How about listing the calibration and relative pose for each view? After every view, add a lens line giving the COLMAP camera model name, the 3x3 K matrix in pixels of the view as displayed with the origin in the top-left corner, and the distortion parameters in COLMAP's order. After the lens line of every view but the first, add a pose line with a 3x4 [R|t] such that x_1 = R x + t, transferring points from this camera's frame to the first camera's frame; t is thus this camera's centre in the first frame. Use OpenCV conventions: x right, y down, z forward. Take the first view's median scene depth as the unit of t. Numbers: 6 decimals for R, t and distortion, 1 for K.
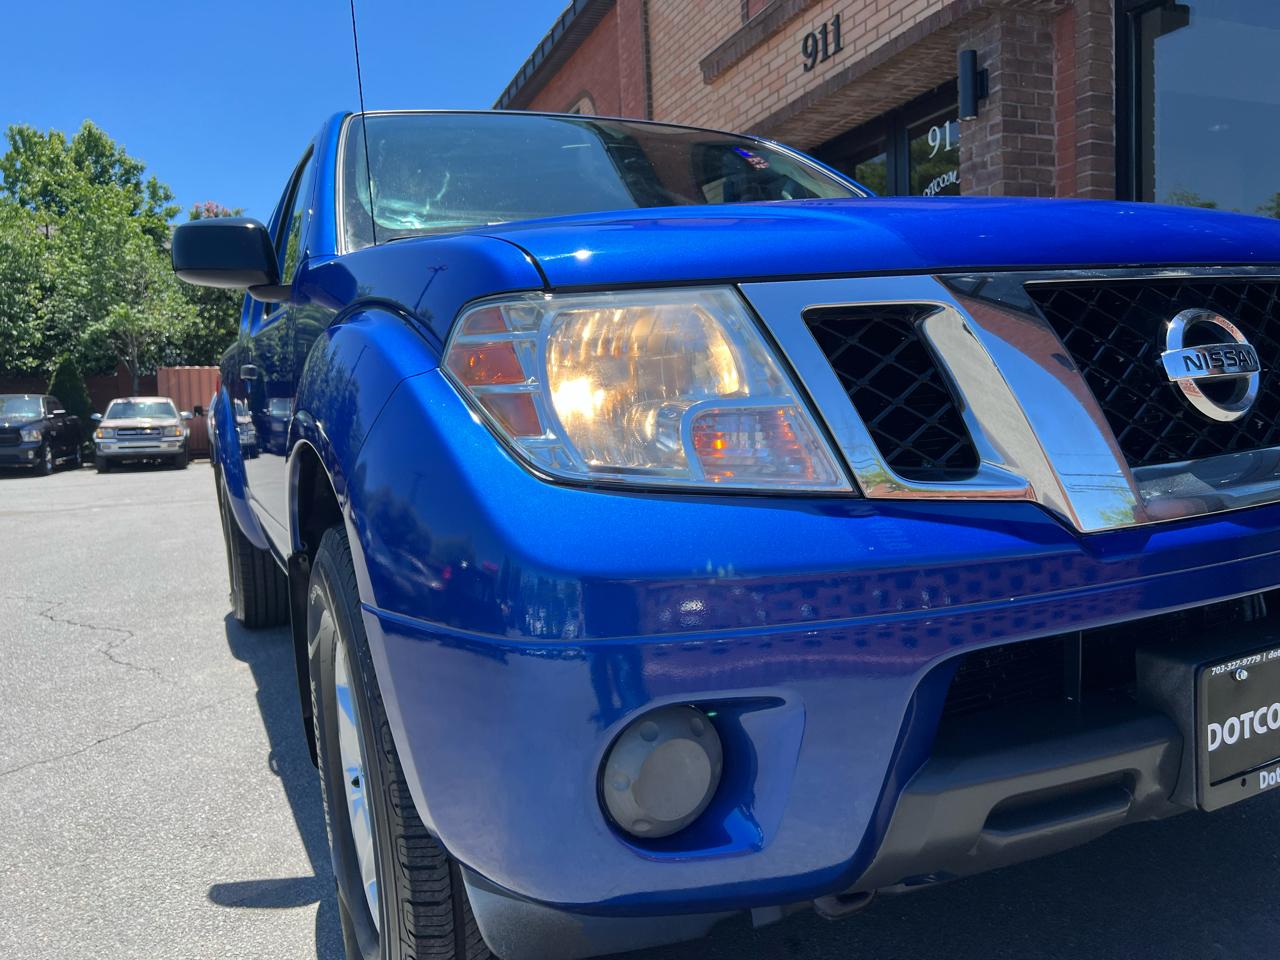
lens RADIAL K [[960.5, 0, 653.8], [0, 960.5, 483.4], [0, 0, 1]] dist [0.050653, -0.057183]
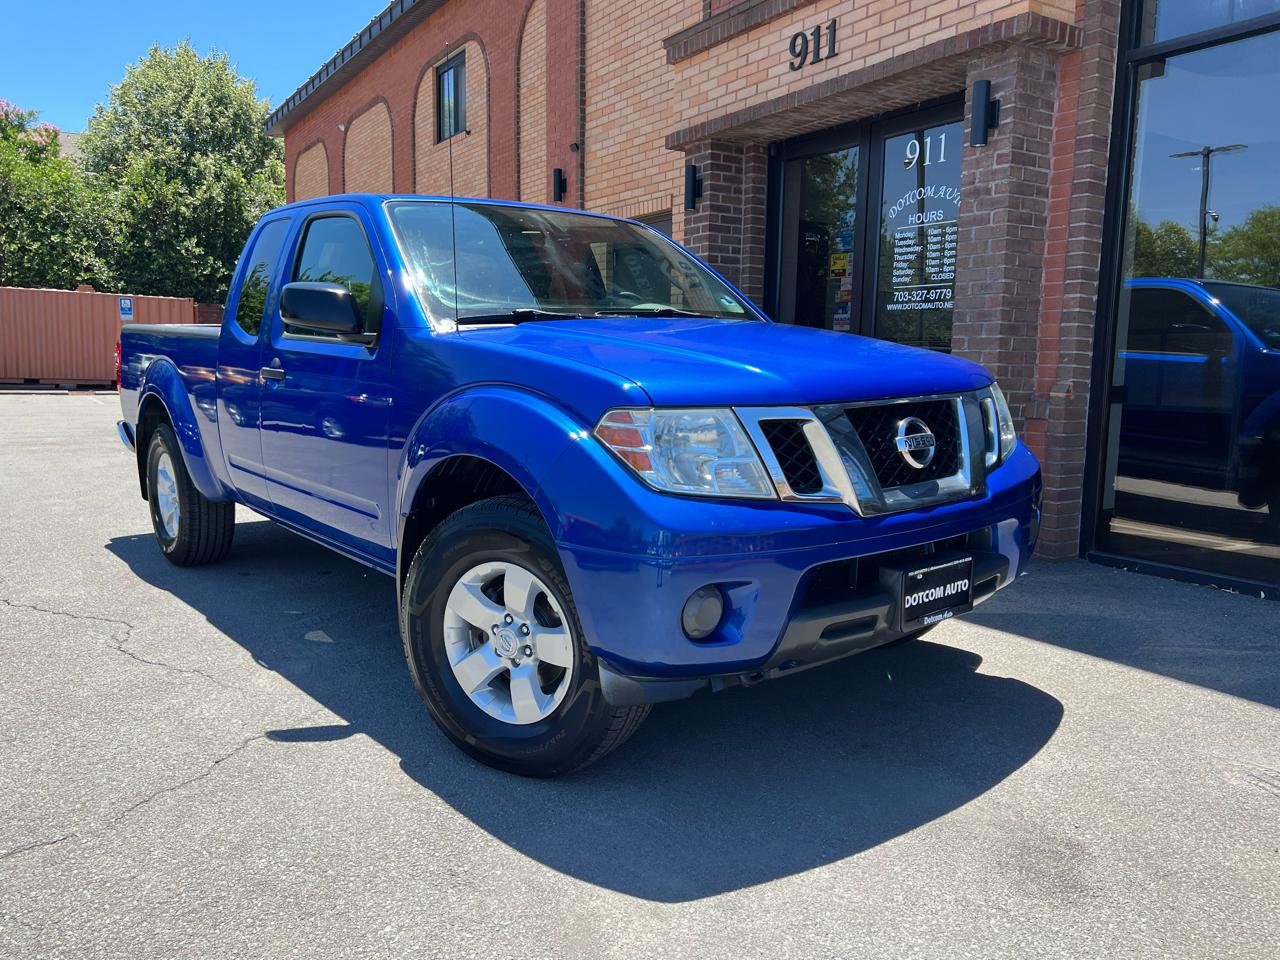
lens RADIAL K [[960.5, 0, 639.9], [0, 960.5, 486.5], [0, 0, 1]] dist [0.050653, -0.057183]
pose [[0.982910, 0.033241, 0.181060, -0.177253], [-0.042999, 0.997811, 0.050235, -0.034842], [-0.178994, -0.057162, 0.982188, 0.005573]]
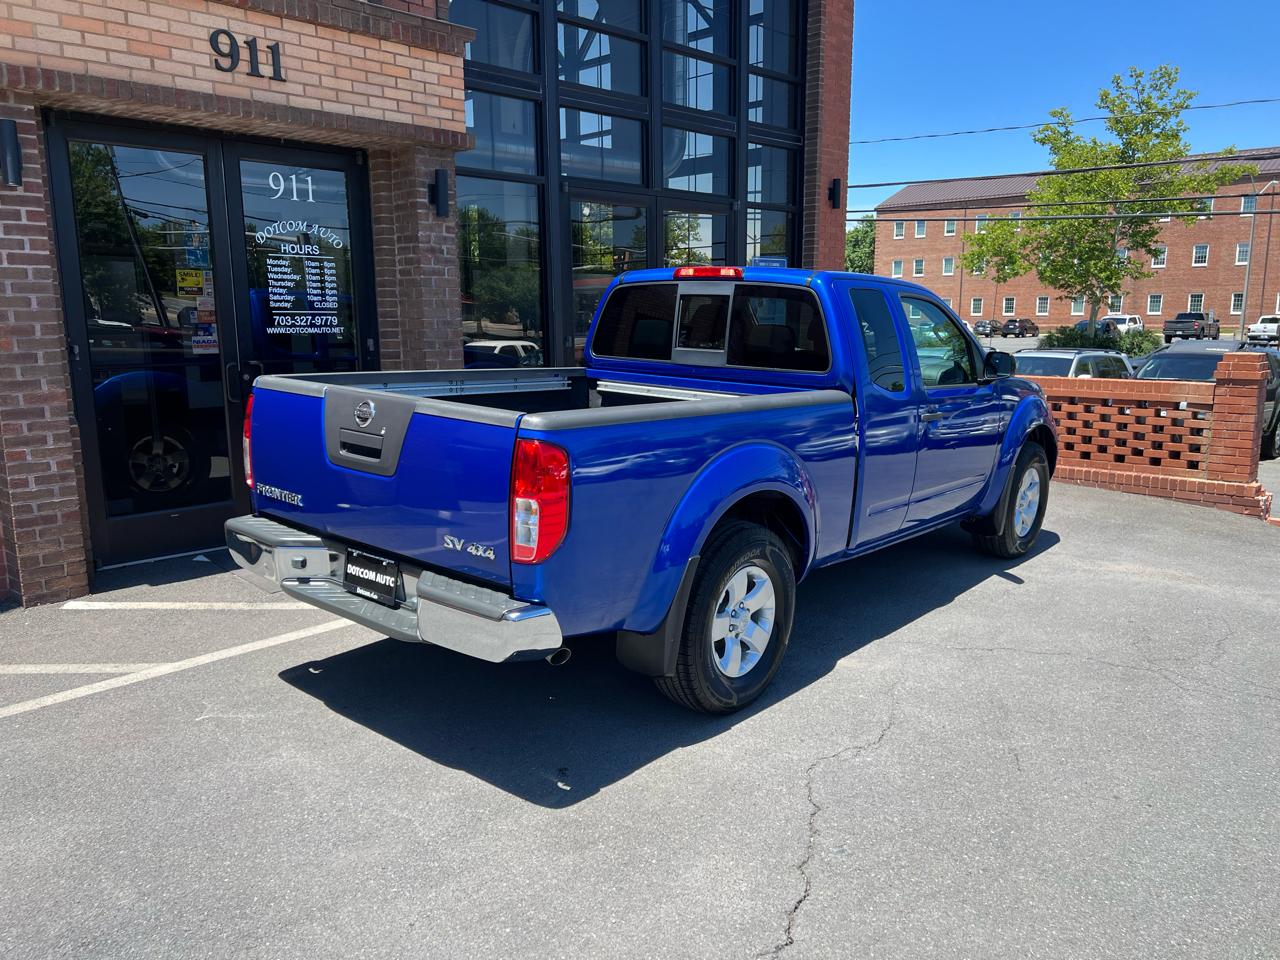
lens RADIAL K [[960.5, 0, 635.9], [0, 960.5, 489.4], [0, 0, 1]] dist [0.050653, -0.057183]
pose [[-0.398245, -0.124729, 0.908759, -0.912632], [0.089464, 0.980707, 0.173810, -0.169626], [-0.912906, 0.150520, -0.379403, 1.094476]]
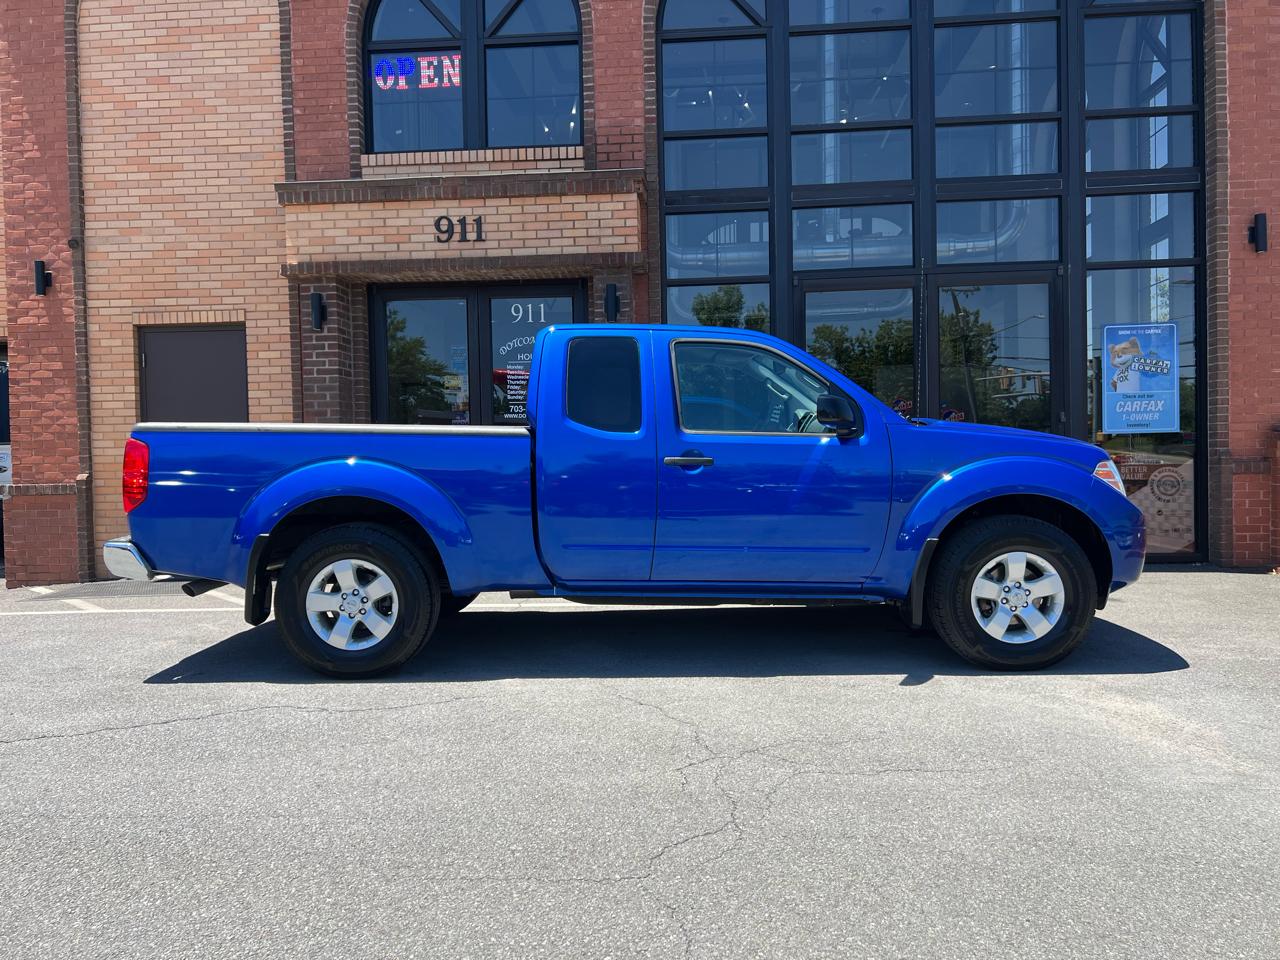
lens RADIAL K [[960.5, 0, 644.6], [0, 960.5, 485.7], [0, 0, 1]] dist [0.050653, -0.057183]
pose [[0.449473, 0.010962, 0.893227, -0.972015], [0.065014, 0.996871, -0.044949, 0.000029], [-0.890925, 0.078276, 0.447354, 0.161972]]
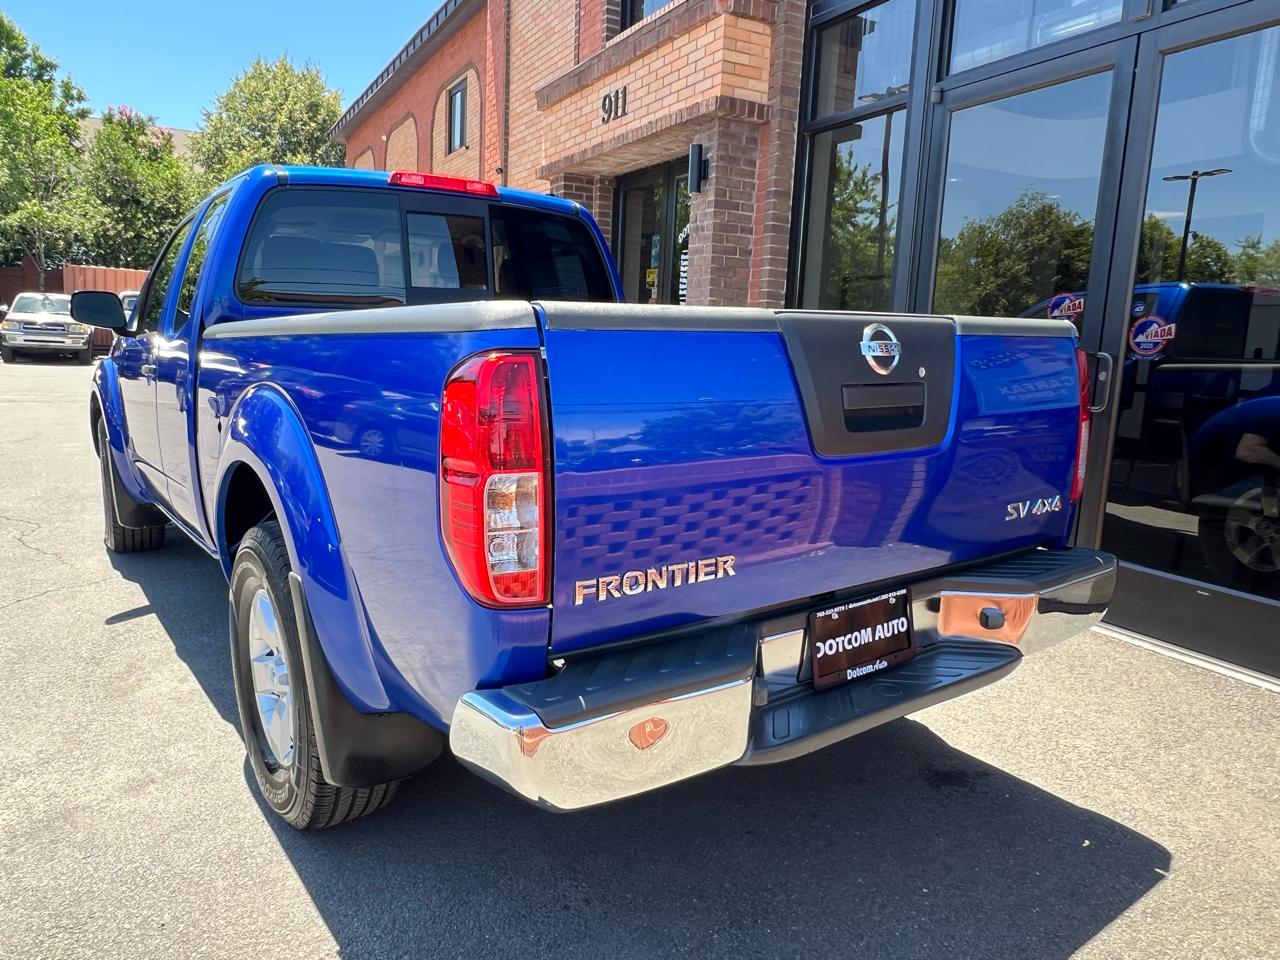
lens RADIAL K [[891.0, 0, 635.5], [0, 891.0, 486.1], [0, 0, 1]] dist [0.000561, -0.004585]
pose [[0.992175, 0.069670, 0.103608, 0.115377], [-0.078533, 0.993360, 0.084071, -0.052823], [-0.097063, -0.091550, 0.991059, -0.229439]]
